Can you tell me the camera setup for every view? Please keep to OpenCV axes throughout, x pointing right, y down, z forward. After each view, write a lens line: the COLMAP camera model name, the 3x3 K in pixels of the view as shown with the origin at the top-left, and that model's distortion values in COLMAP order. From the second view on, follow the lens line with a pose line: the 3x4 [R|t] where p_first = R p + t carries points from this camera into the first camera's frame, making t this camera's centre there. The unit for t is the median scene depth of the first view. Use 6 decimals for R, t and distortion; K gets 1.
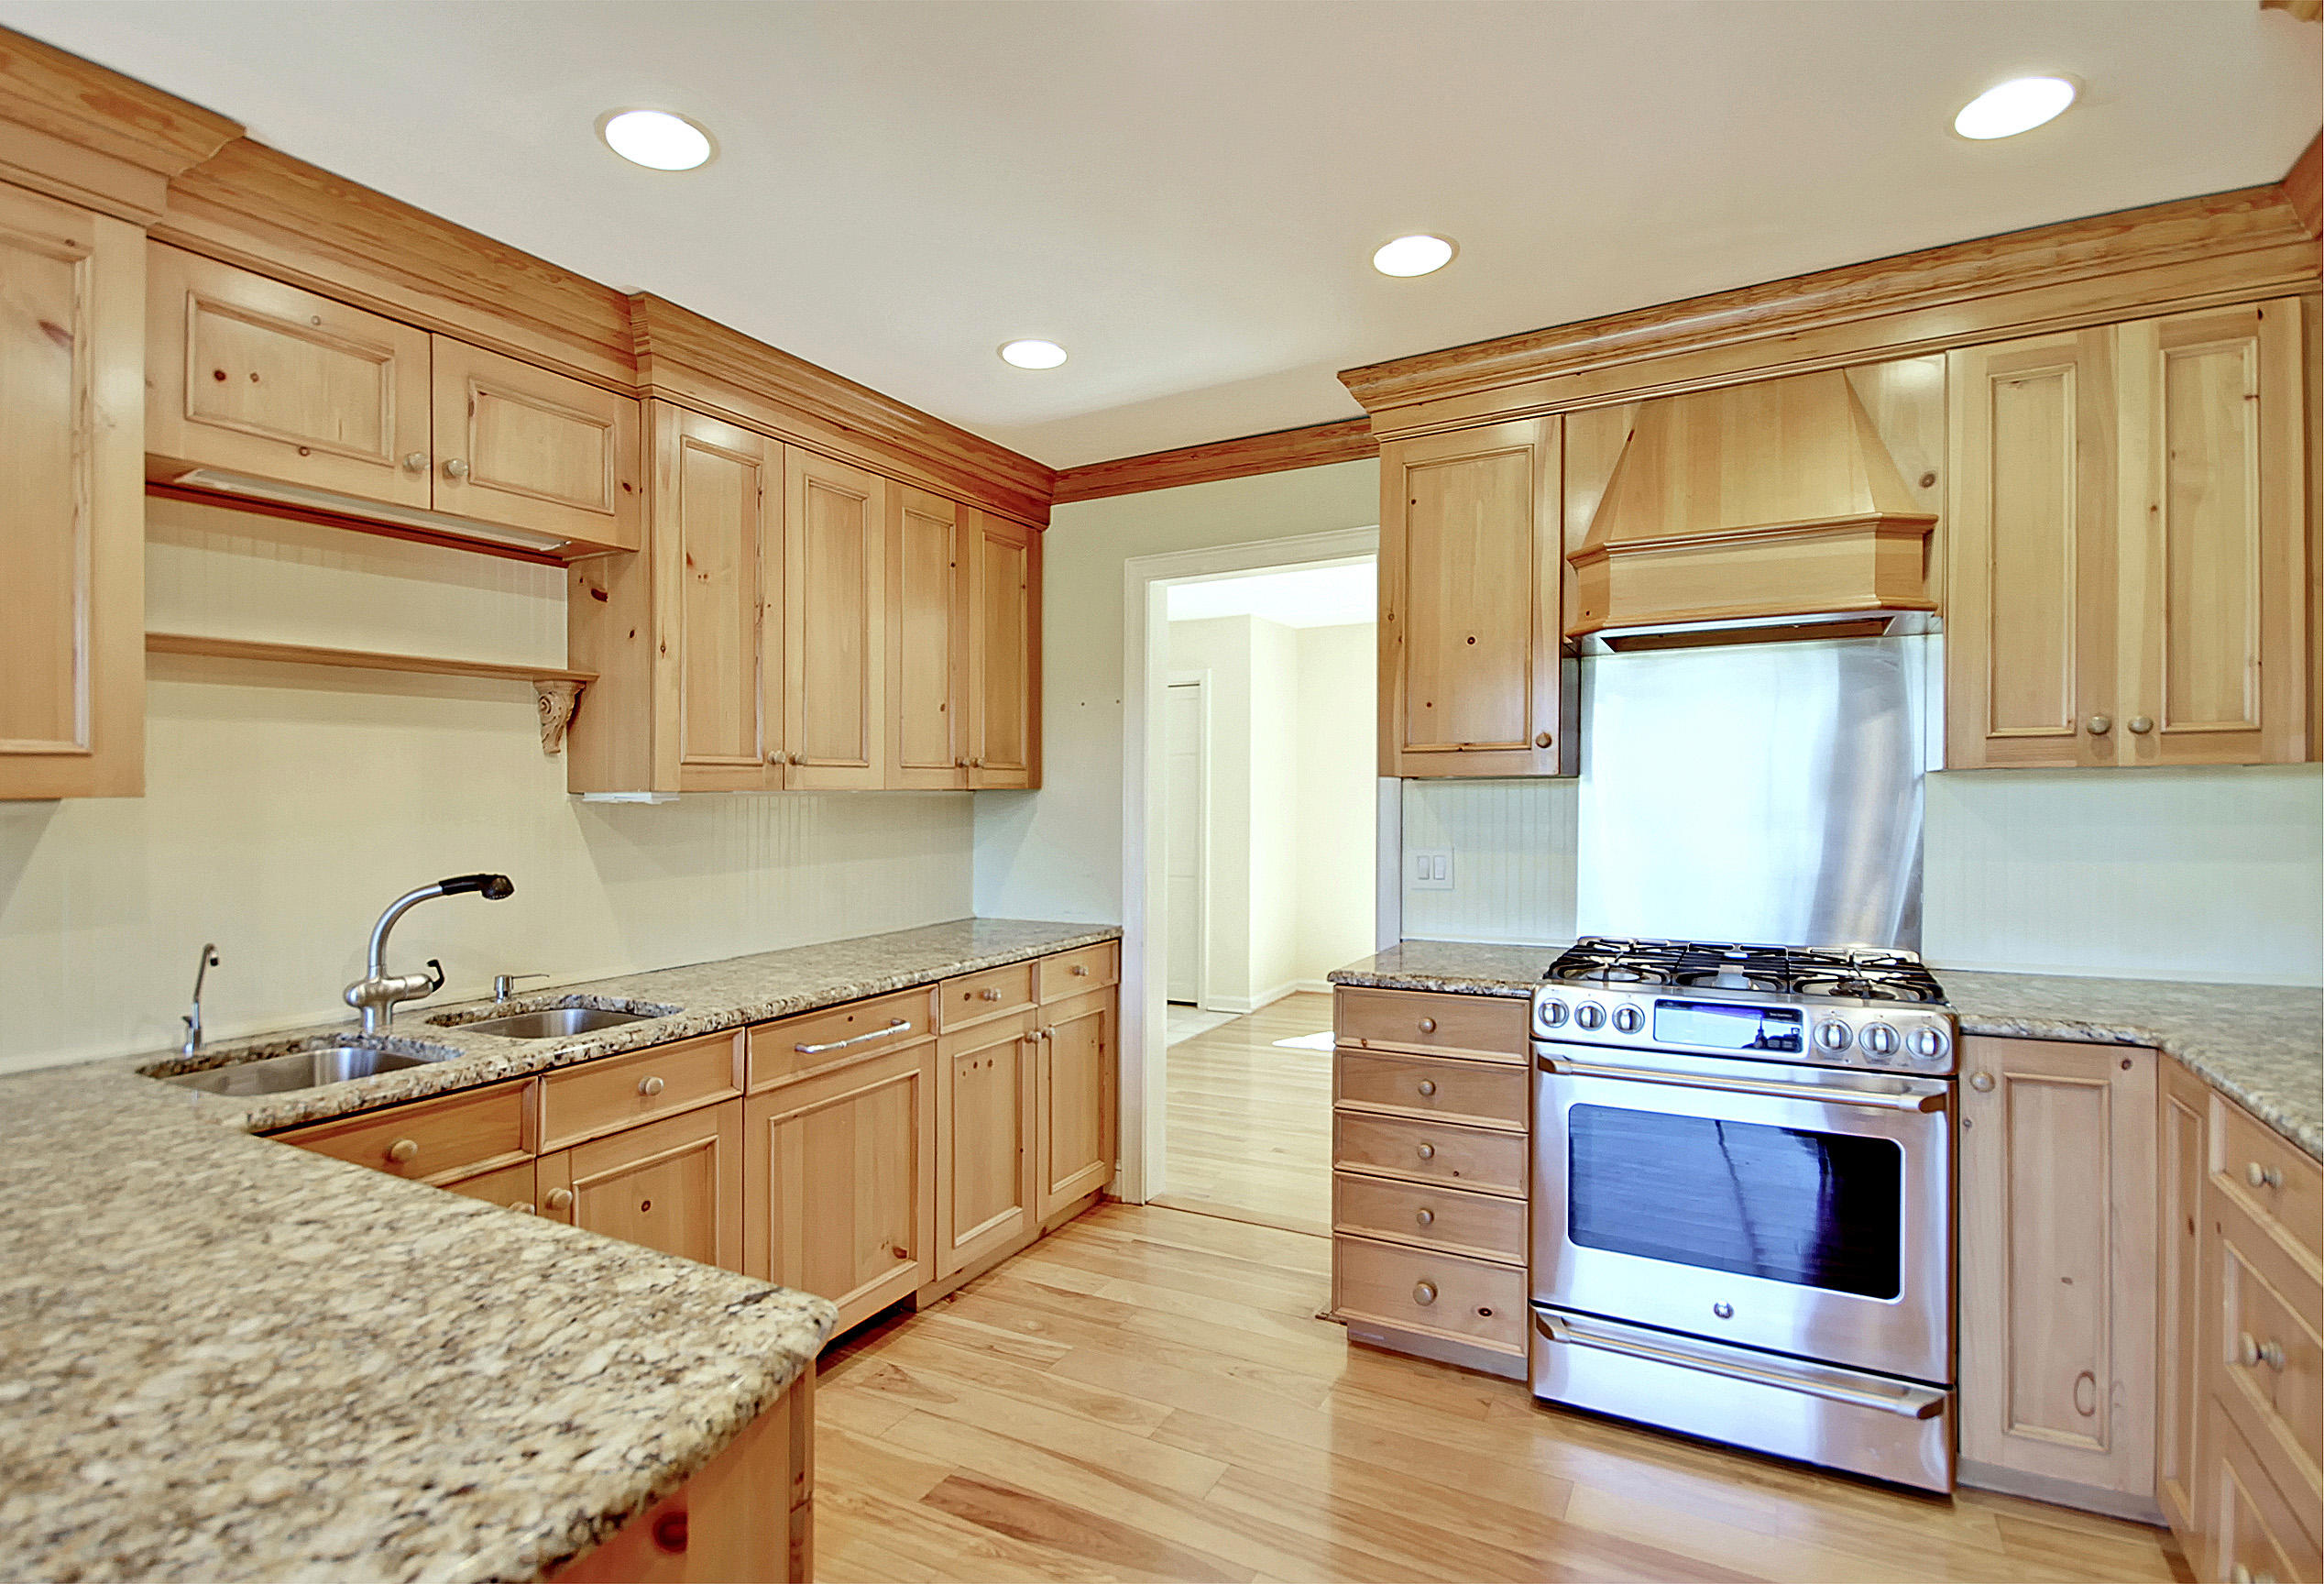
lens RADIAL K [[1119.3, 0, 1178.2], [0, 1119.3, 781.7], [0, 0, 1]] dist [0.004562, -0.006807]
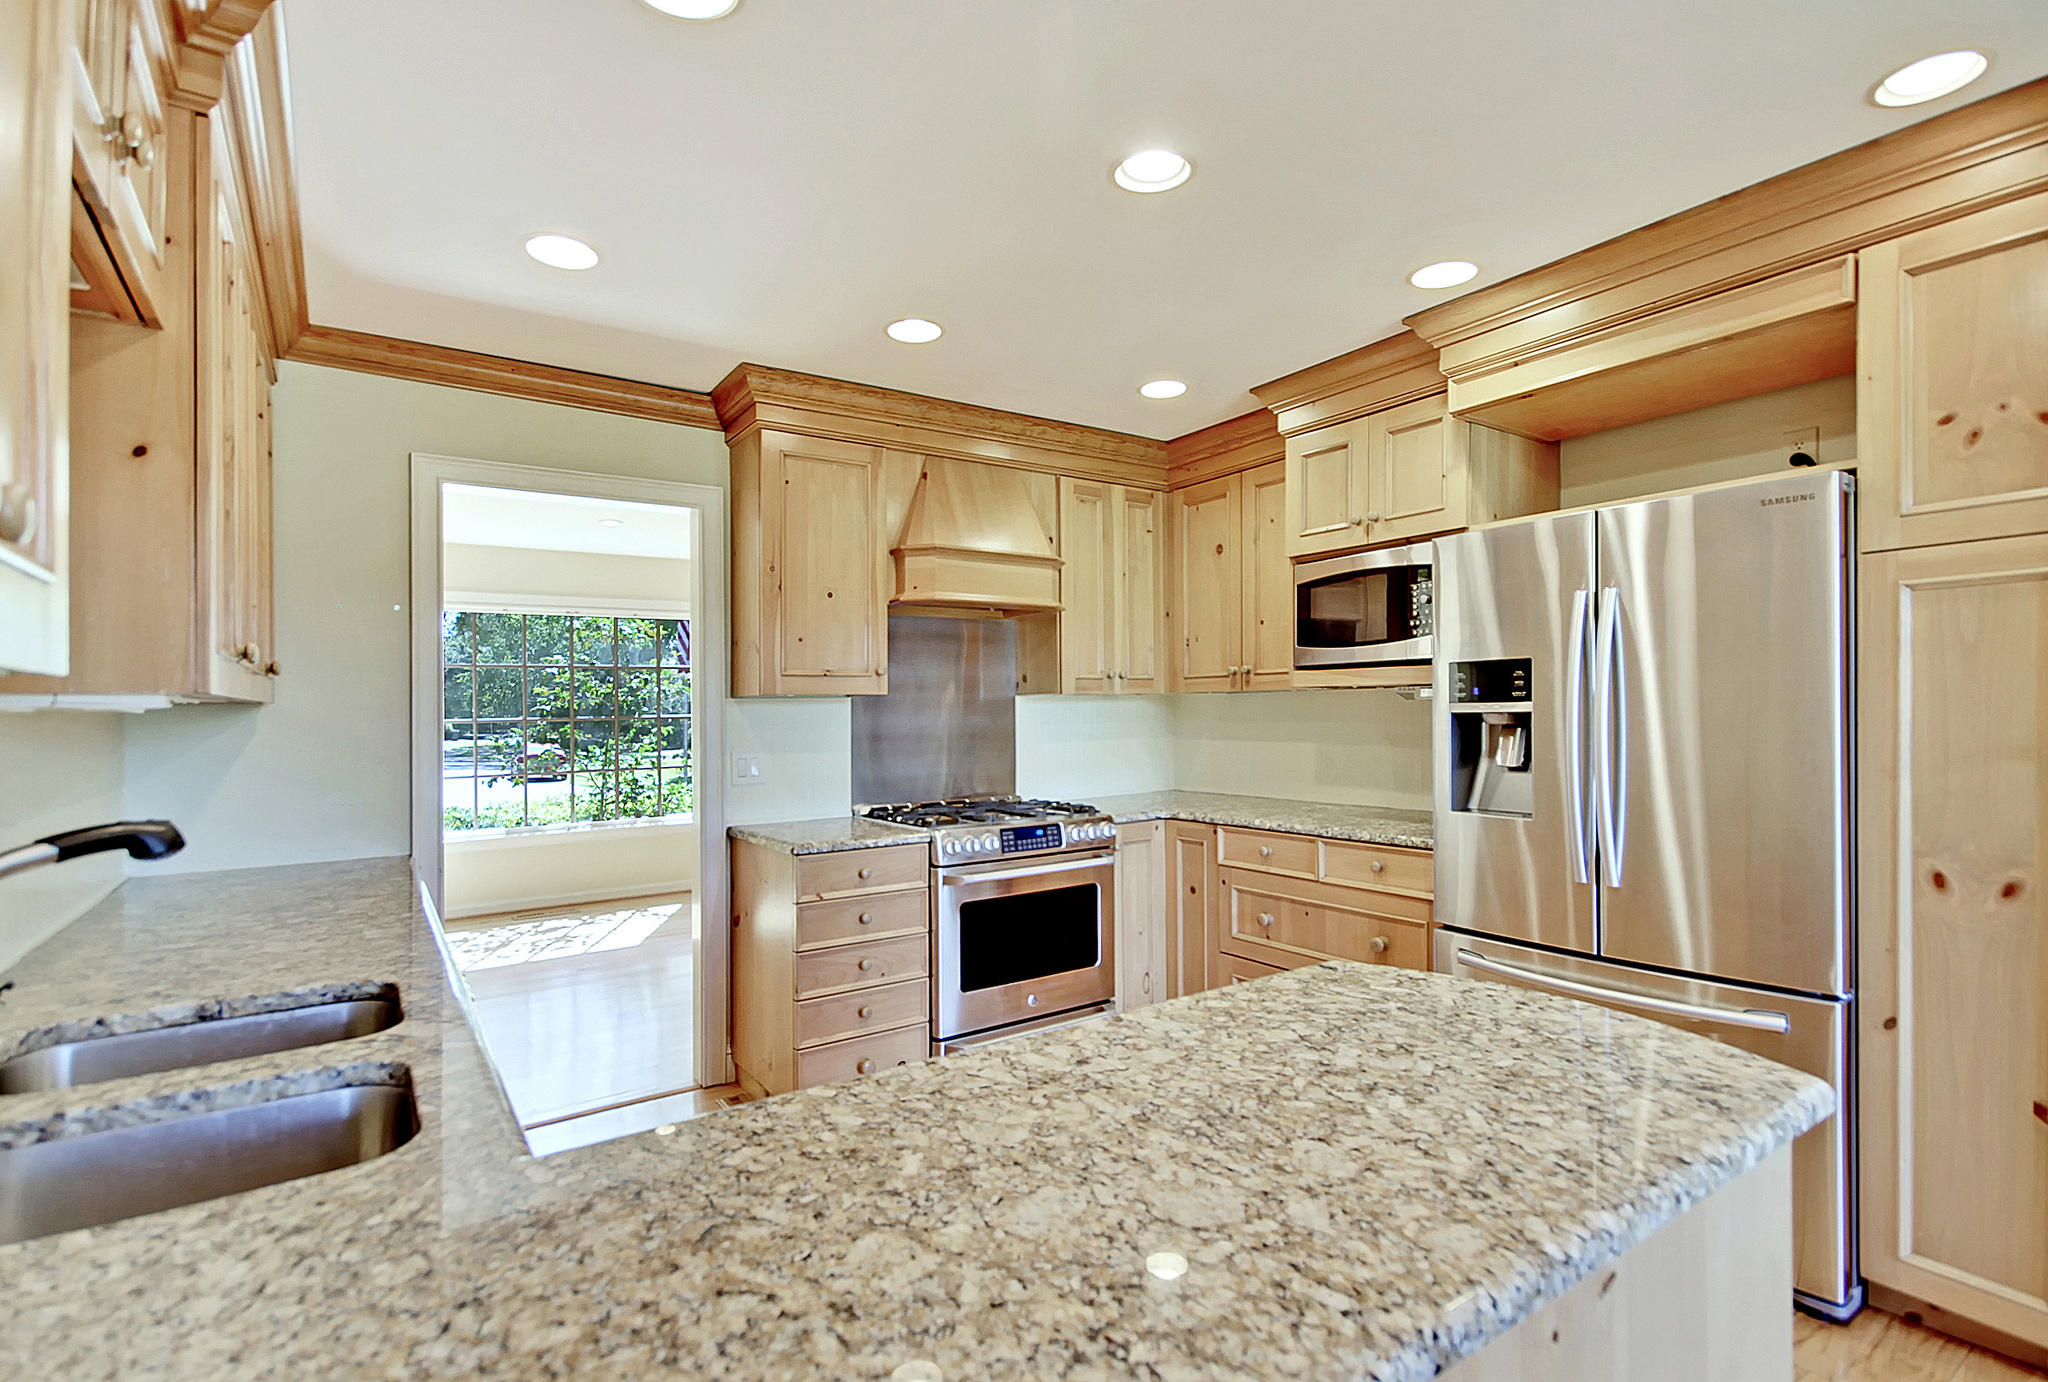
lens RADIAL K [[979.3, 0, 1027.3], [0, 979.3, 704.5], [0, 0, 1]] dist [0.004050, -0.001875]
pose [[0.448531, 0.009271, 0.893719, -1.840463], [0.001540, 0.999937, -0.011146, 0.054635], [-0.893766, 0.006375, 0.448489, 0.671159]]
